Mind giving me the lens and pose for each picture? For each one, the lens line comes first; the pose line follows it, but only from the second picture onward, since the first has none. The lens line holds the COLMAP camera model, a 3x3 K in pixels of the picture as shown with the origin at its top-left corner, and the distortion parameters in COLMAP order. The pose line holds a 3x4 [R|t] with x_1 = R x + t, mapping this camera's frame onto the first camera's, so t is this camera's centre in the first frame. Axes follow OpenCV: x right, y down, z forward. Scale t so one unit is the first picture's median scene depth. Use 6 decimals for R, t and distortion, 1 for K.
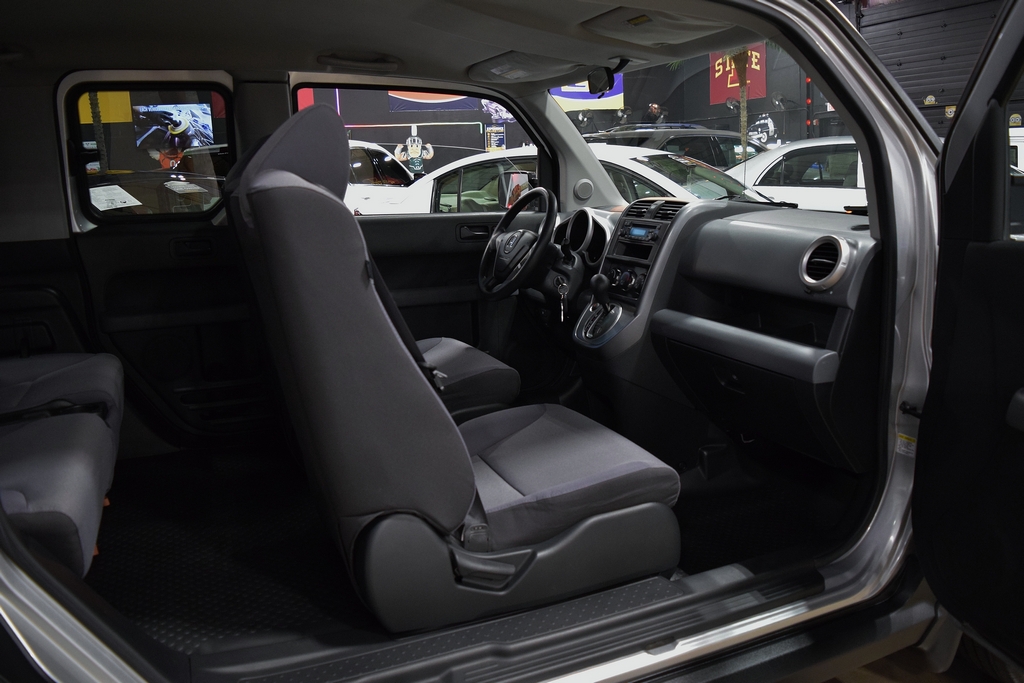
lens RADIAL K [[799.8, 0, 531.9], [0, 799.8, 335.2], [0, 0, 1]] dist [-0.095196, 0.022842]
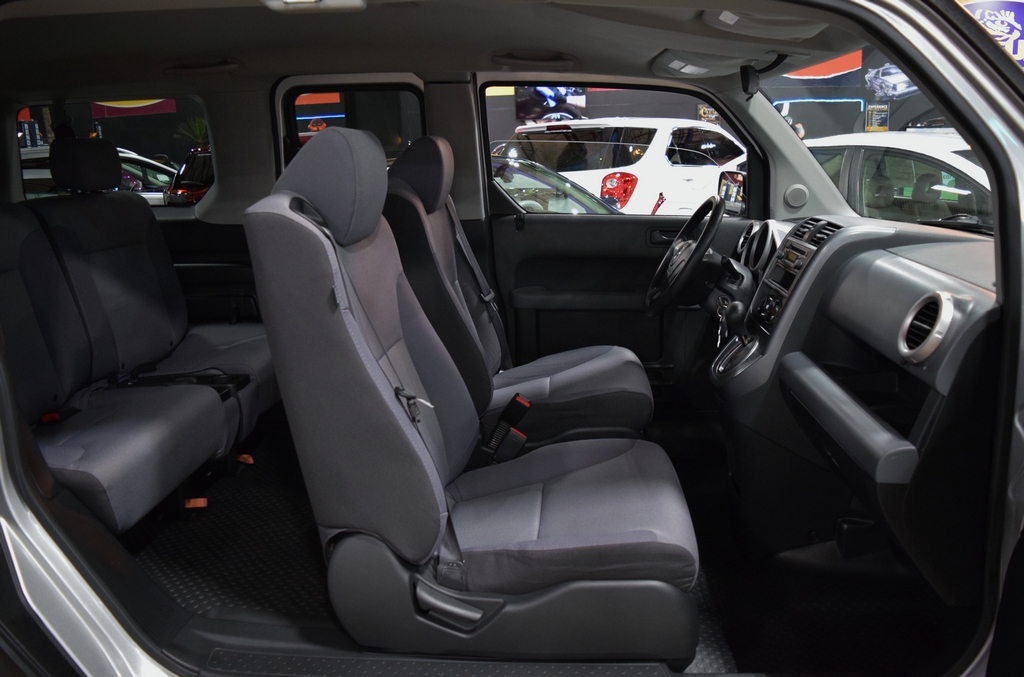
lens RADIAL K [[799.8, 0, 514.8], [0, 799.8, 339.8], [0, 0, 1]] dist [-0.095196, 0.022842]
pose [[0.888342, 0.117010, -0.444023, 0.302252], [-0.101227, 0.993101, 0.059182, -0.071692], [0.447885, -0.007627, 0.894059, 0.131042]]
